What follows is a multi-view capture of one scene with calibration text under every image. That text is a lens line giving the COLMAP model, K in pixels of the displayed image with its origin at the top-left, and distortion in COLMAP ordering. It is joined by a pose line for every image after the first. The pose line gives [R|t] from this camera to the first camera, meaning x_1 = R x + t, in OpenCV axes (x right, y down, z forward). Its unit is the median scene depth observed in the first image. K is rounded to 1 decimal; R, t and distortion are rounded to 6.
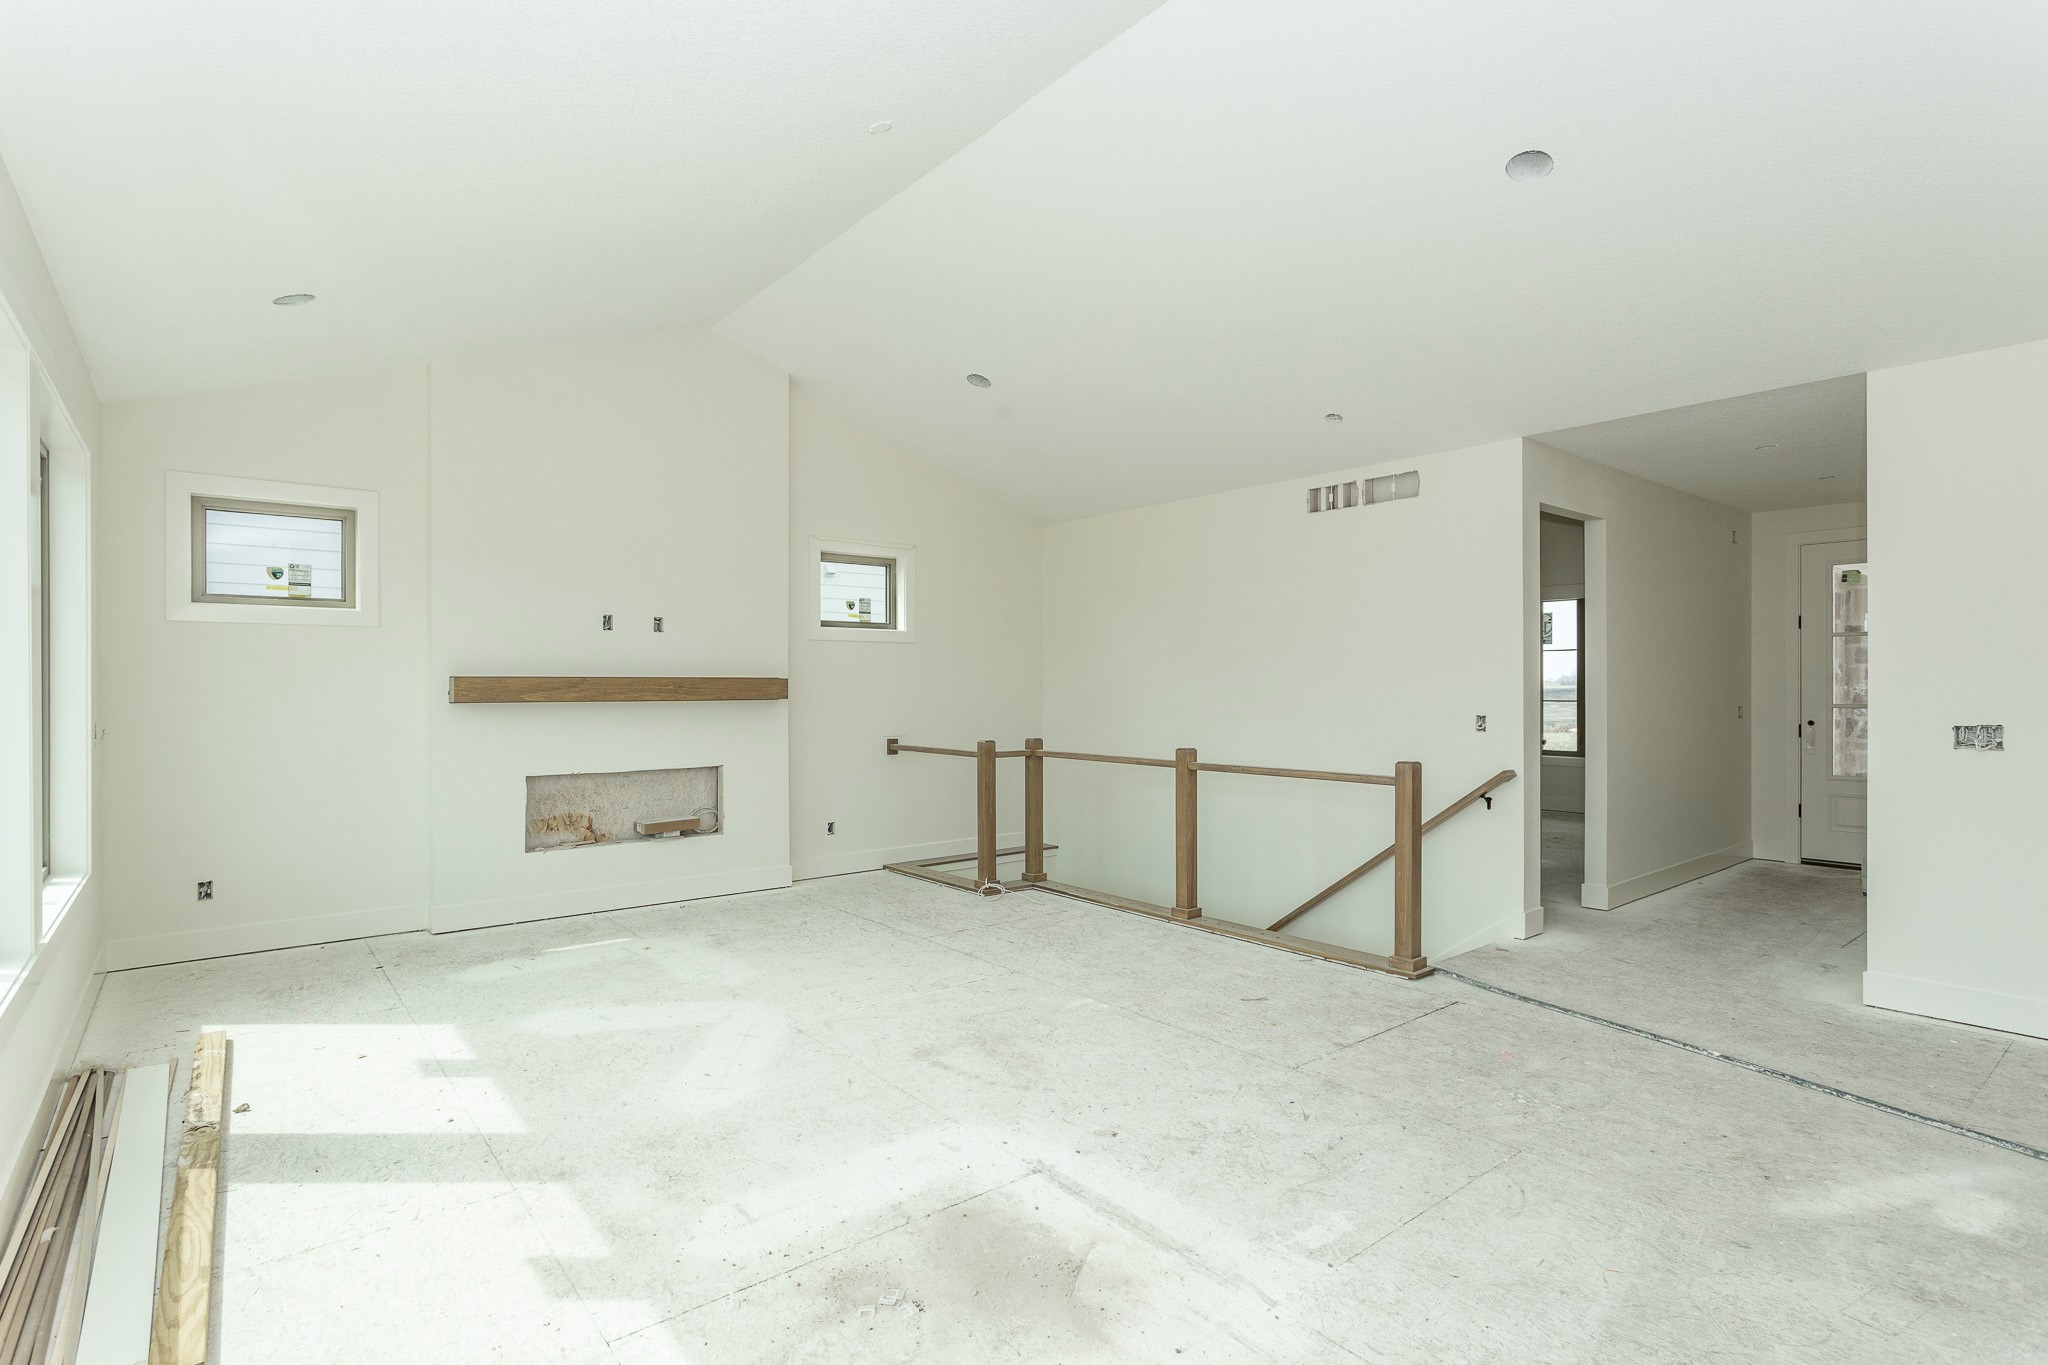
lens RADIAL K [[1016.3, 0, 1024.0], [0, 1016.3, 682.5], [0, 0, 1]] dist [-0.006042, 0.000657]
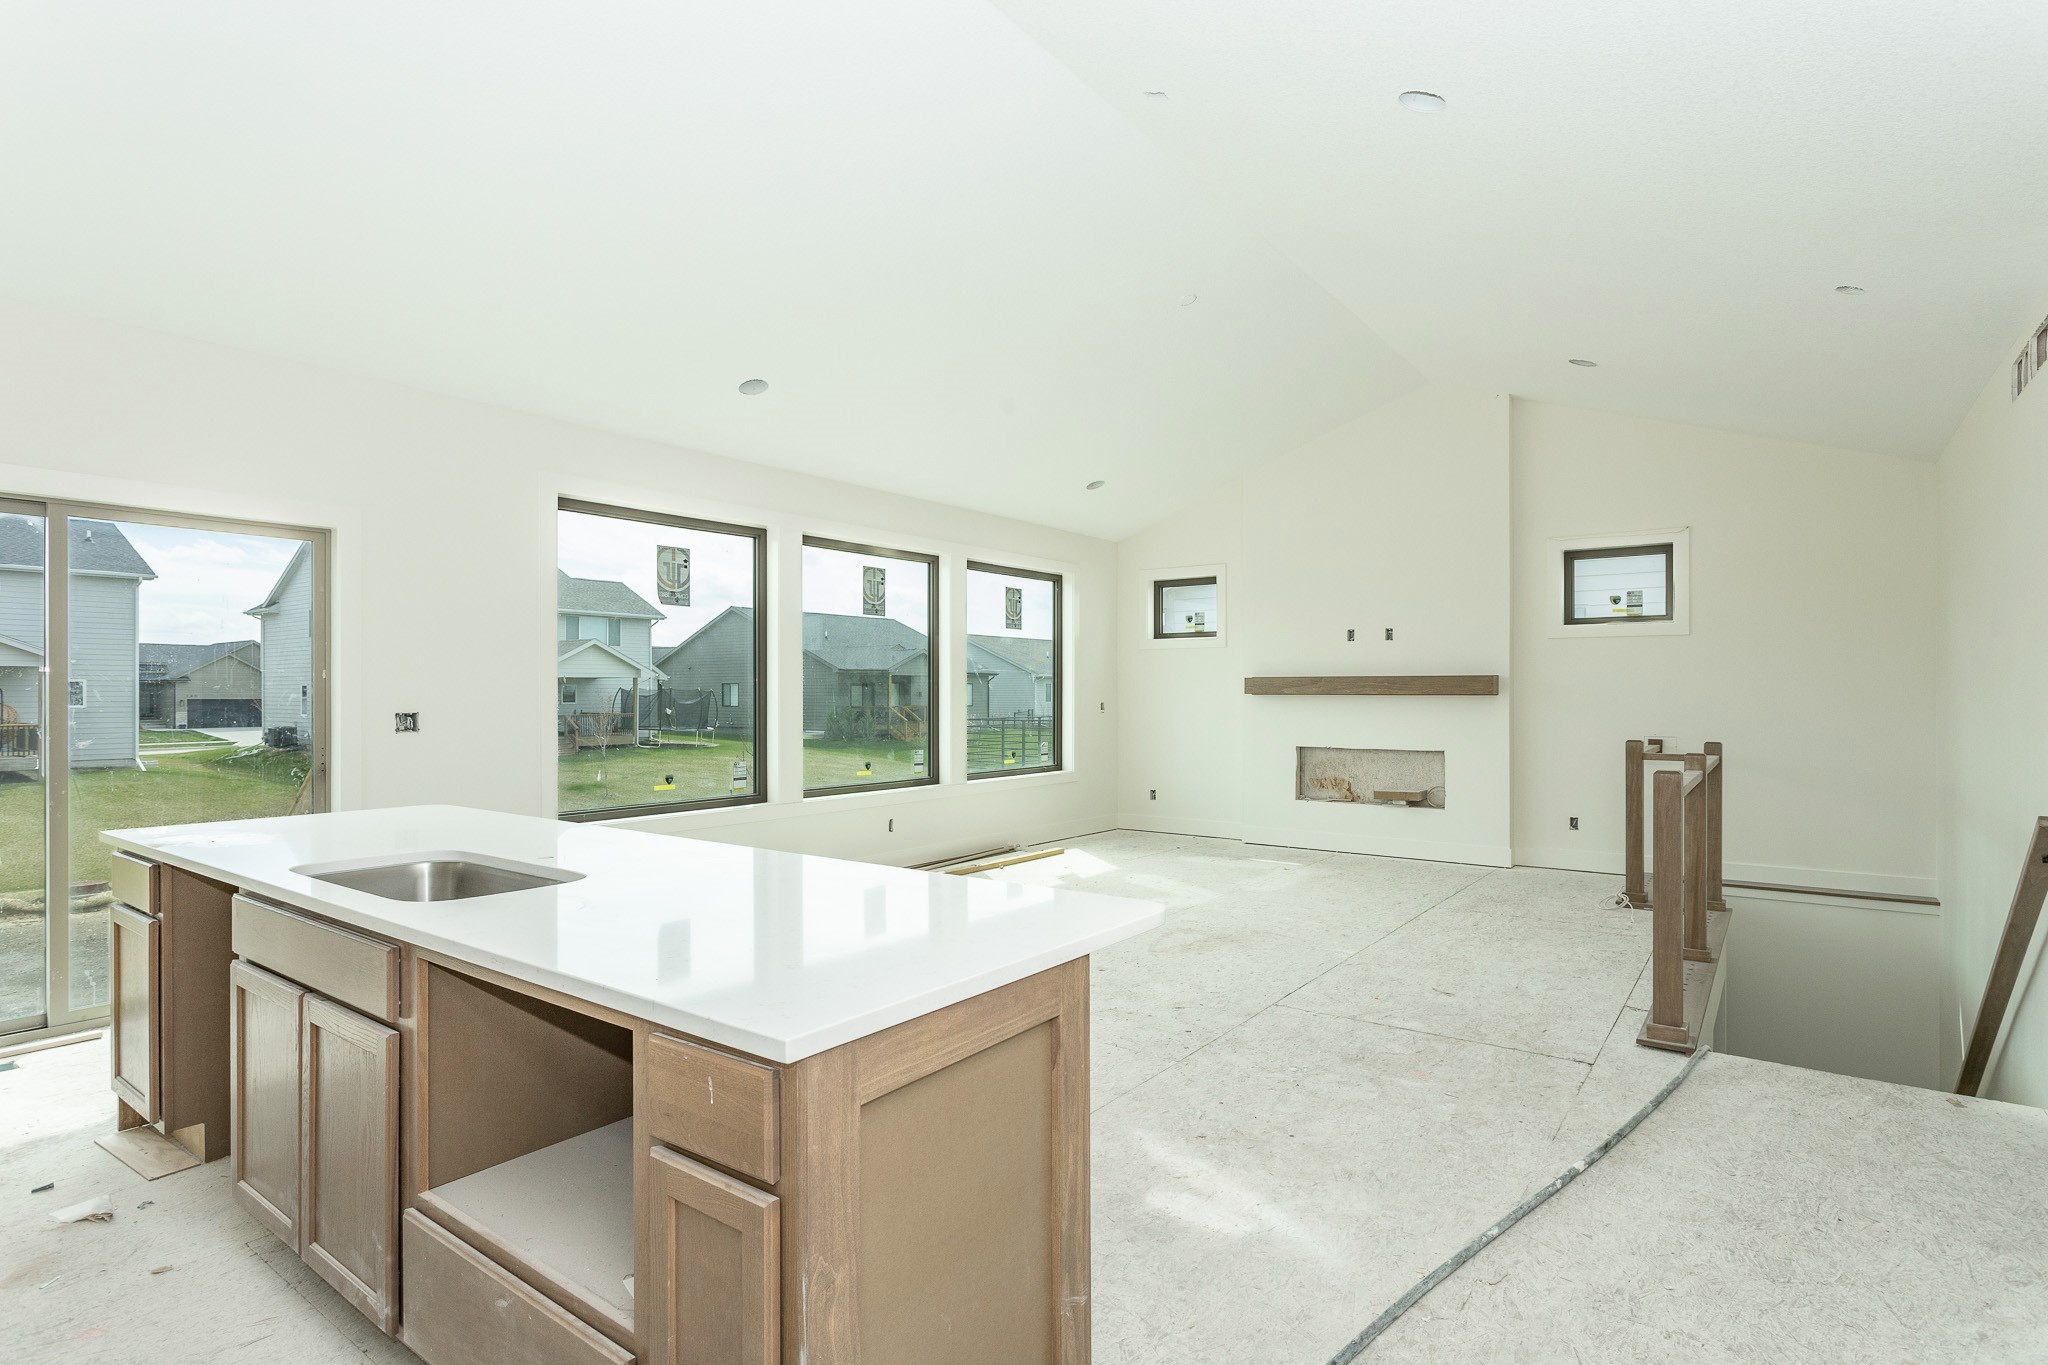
lens RADIAL K [[1040.9, 0, 1024.0], [0, 1040.9, 682.5], [0, 0, 1]] dist [-0.013804, 0.000614]
pose [[0.234334, -0.008984, -0.972115, 0.937657], [0.000241, 0.999958, -0.009183, 0.017206], [0.972156, 0.001918, 0.234326, 0.309817]]
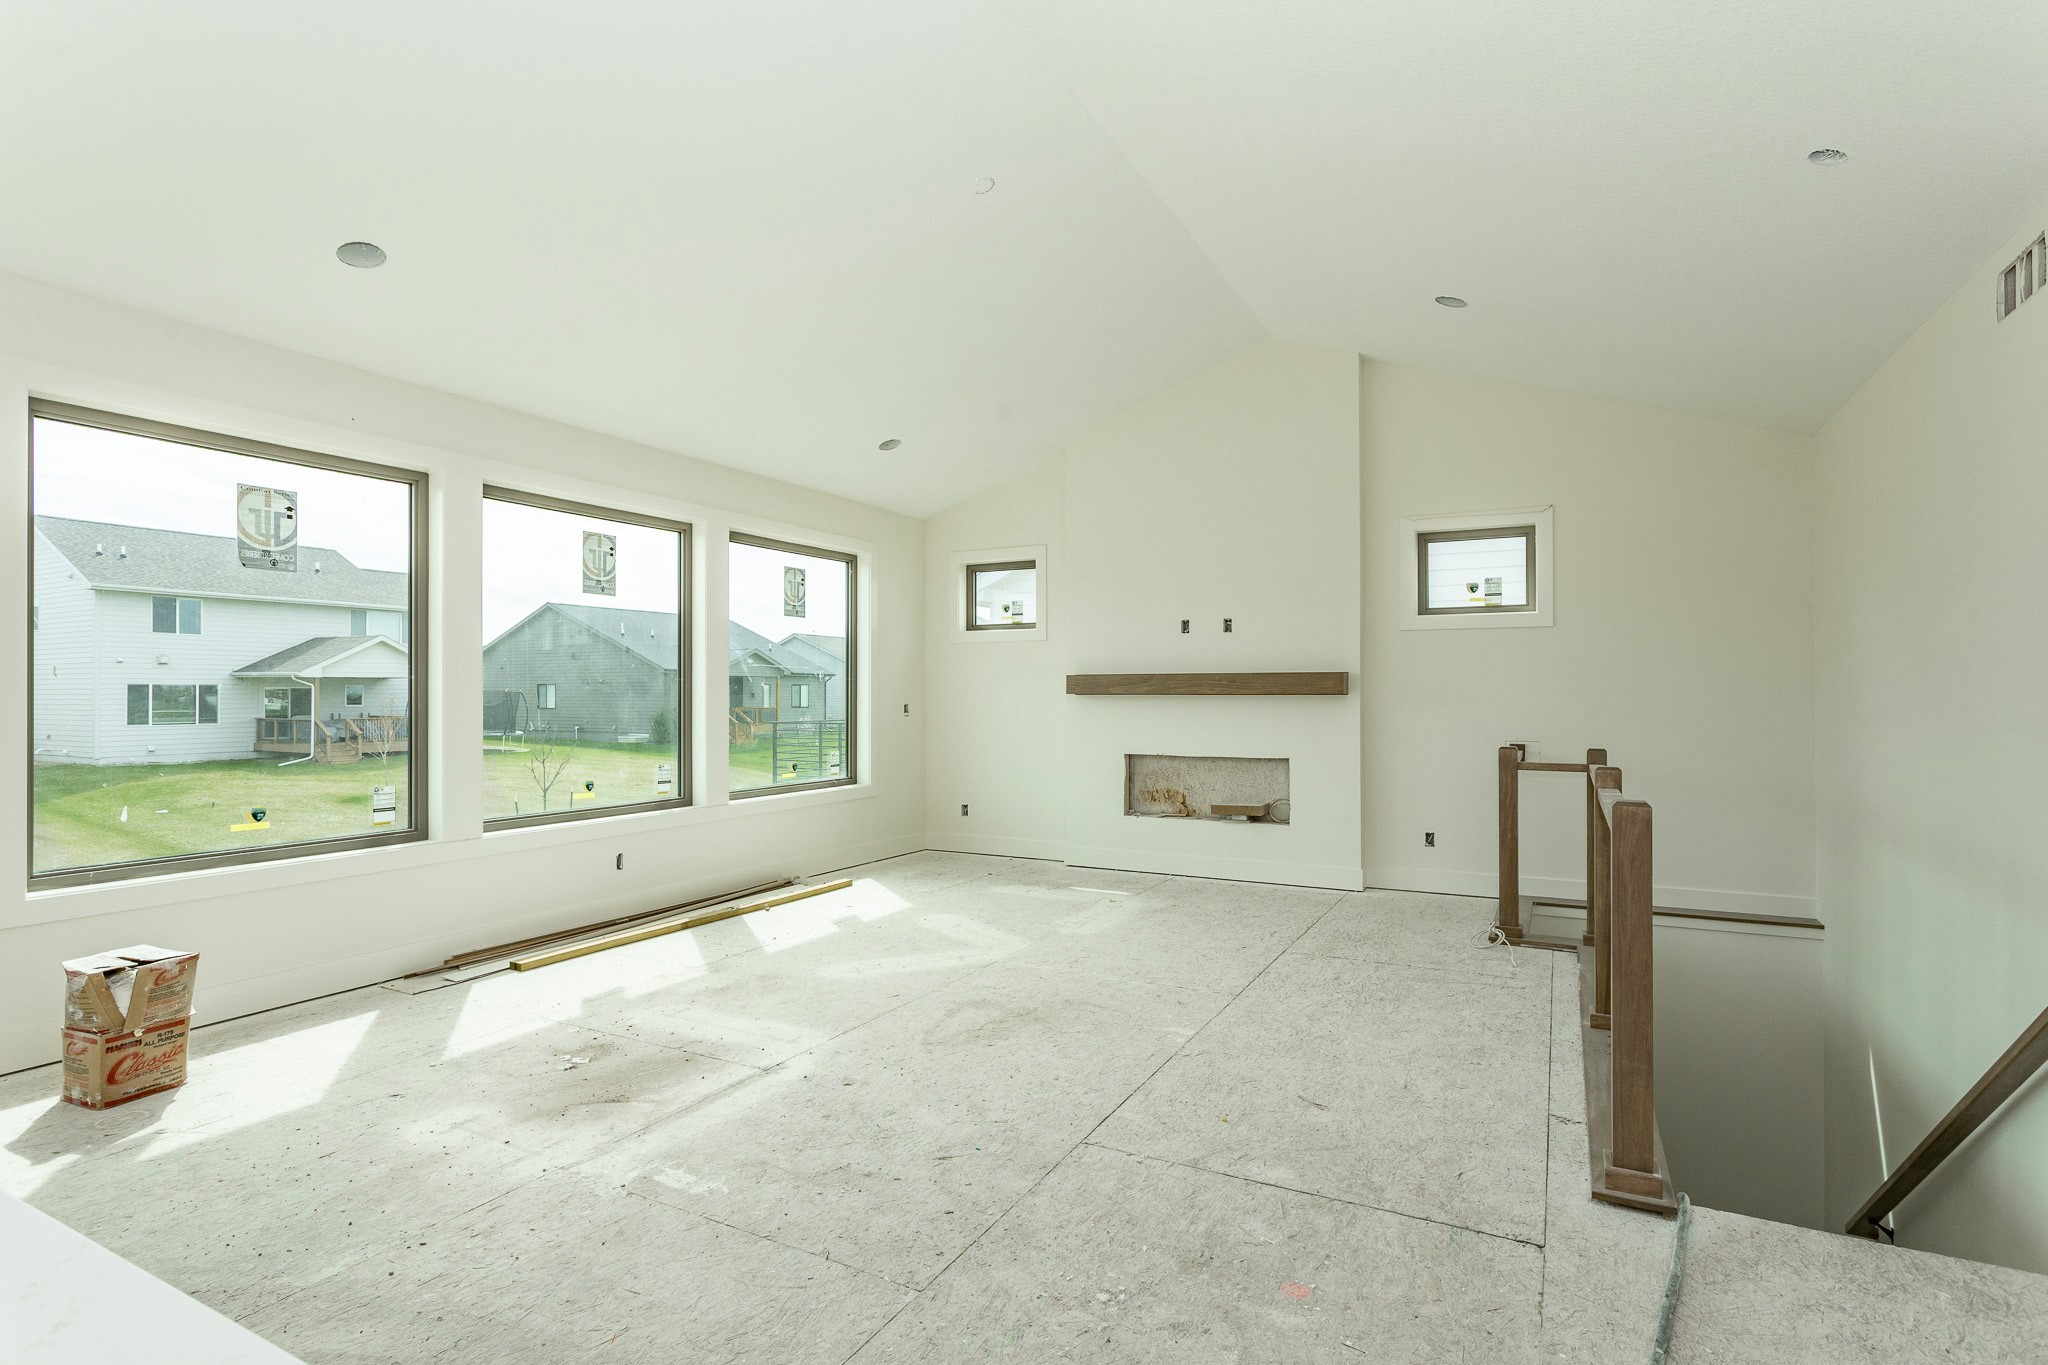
lens RADIAL K [[1016.3, 0, 1024.0], [0, 1016.3, 682.5], [0, 0, 1]] dist [-0.006042, 0.000657]
pose [[0.377050, -0.010095, -0.926138, 0.687501], [0.001653, 0.999946, -0.010226, 0.018865], [0.926191, 0.002324, 0.377047, 0.455458]]
